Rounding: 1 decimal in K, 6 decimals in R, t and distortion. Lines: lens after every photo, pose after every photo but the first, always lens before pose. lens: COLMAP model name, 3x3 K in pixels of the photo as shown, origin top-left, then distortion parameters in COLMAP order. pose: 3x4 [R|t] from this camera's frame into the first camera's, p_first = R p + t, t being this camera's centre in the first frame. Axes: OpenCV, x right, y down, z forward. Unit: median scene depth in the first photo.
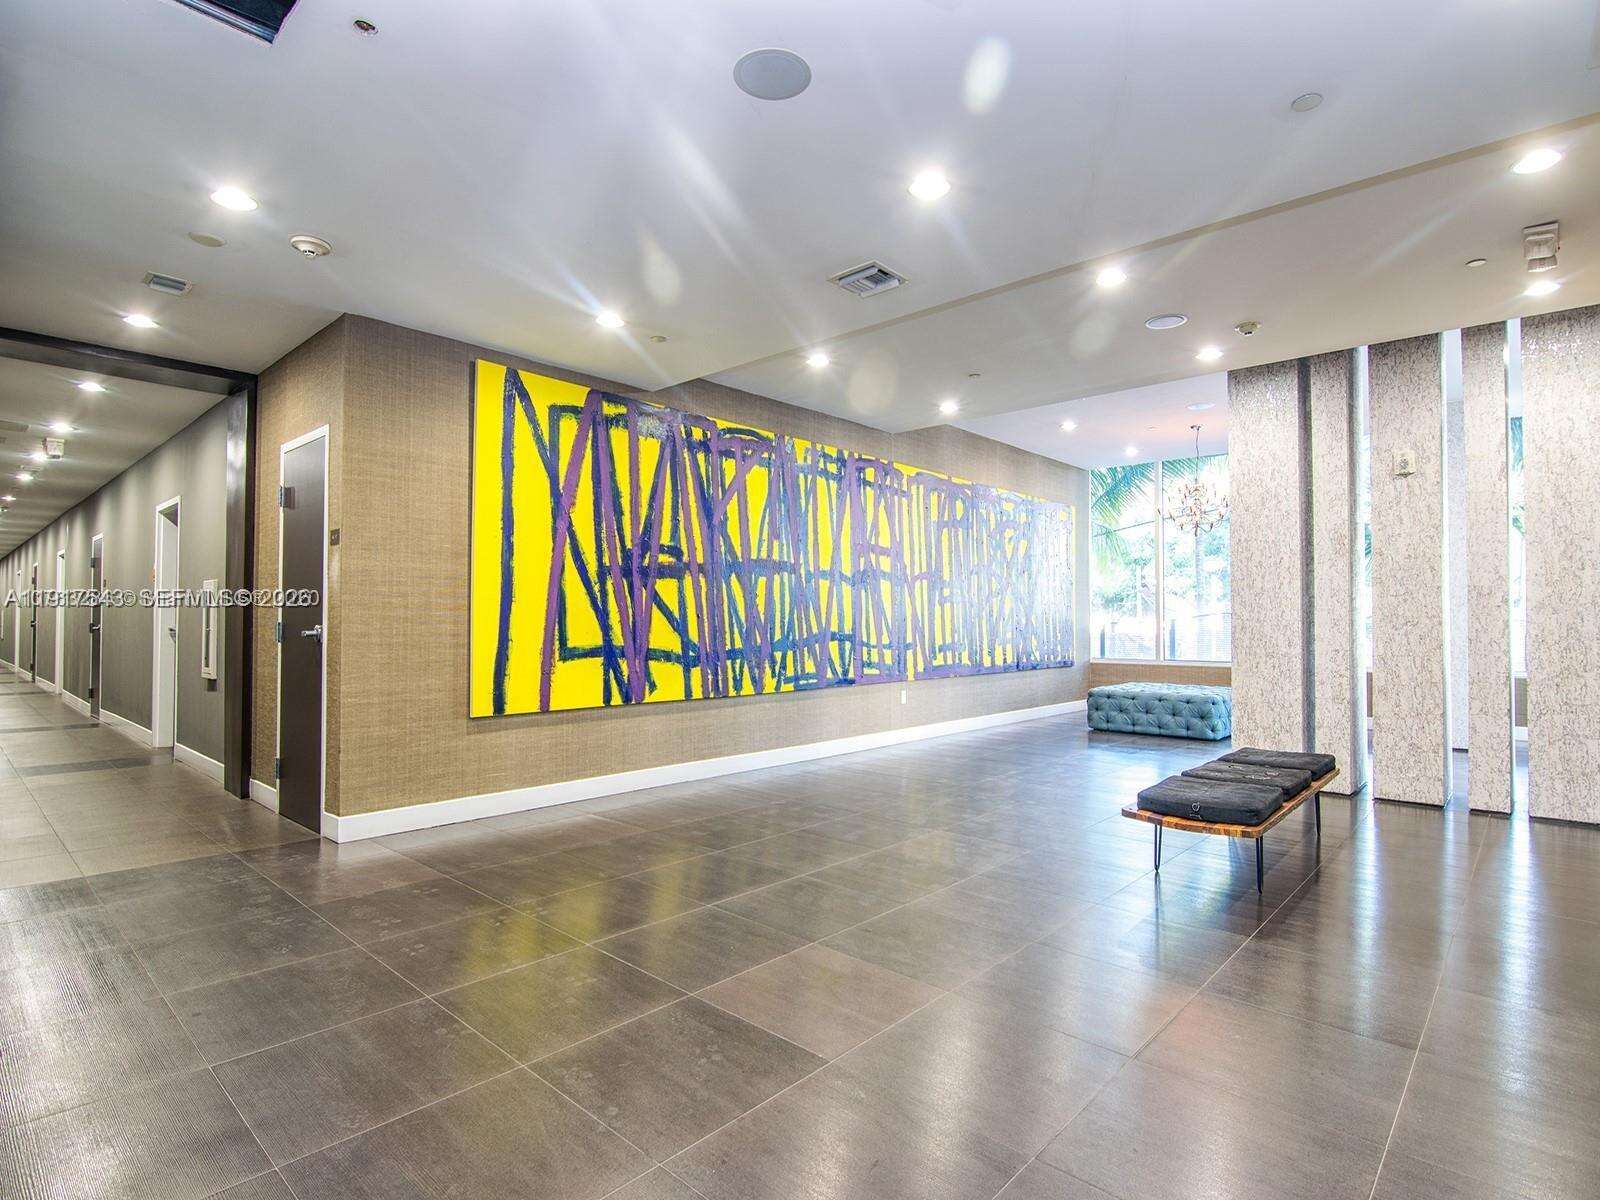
lens RADIAL K [[818.2, 0, 803.1], [0, 818.2, 609.7], [0, 0, 1]] dist [-0.004026, -0.000996]
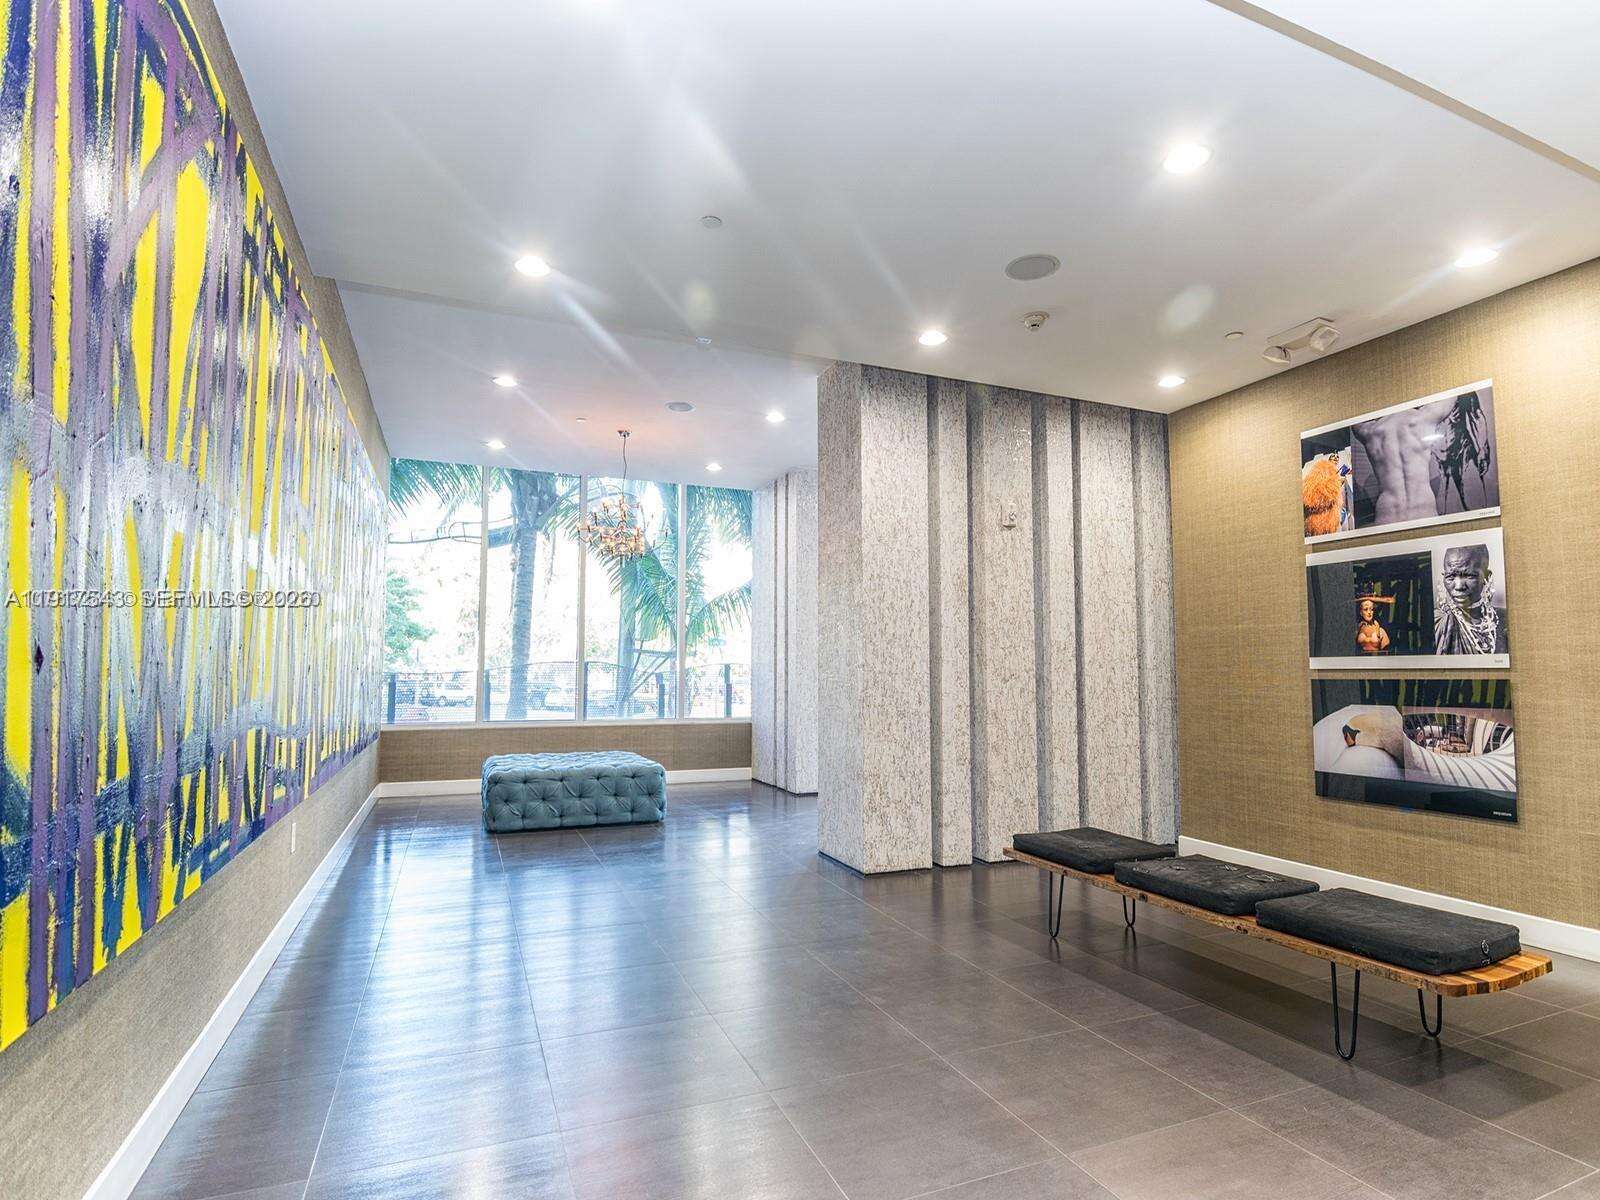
lens RADIAL K [[818.2, 0, 803.1], [0, 818.2, 609.7], [0, 0, 1]] dist [-0.004026, -0.000996]
pose [[0.426200, 0.067425, 0.902113, -0.241037], [-0.016807, 0.997637, -0.066625, 0.005722], [-0.904473, 0.013234, 0.426326, 0.726493]]
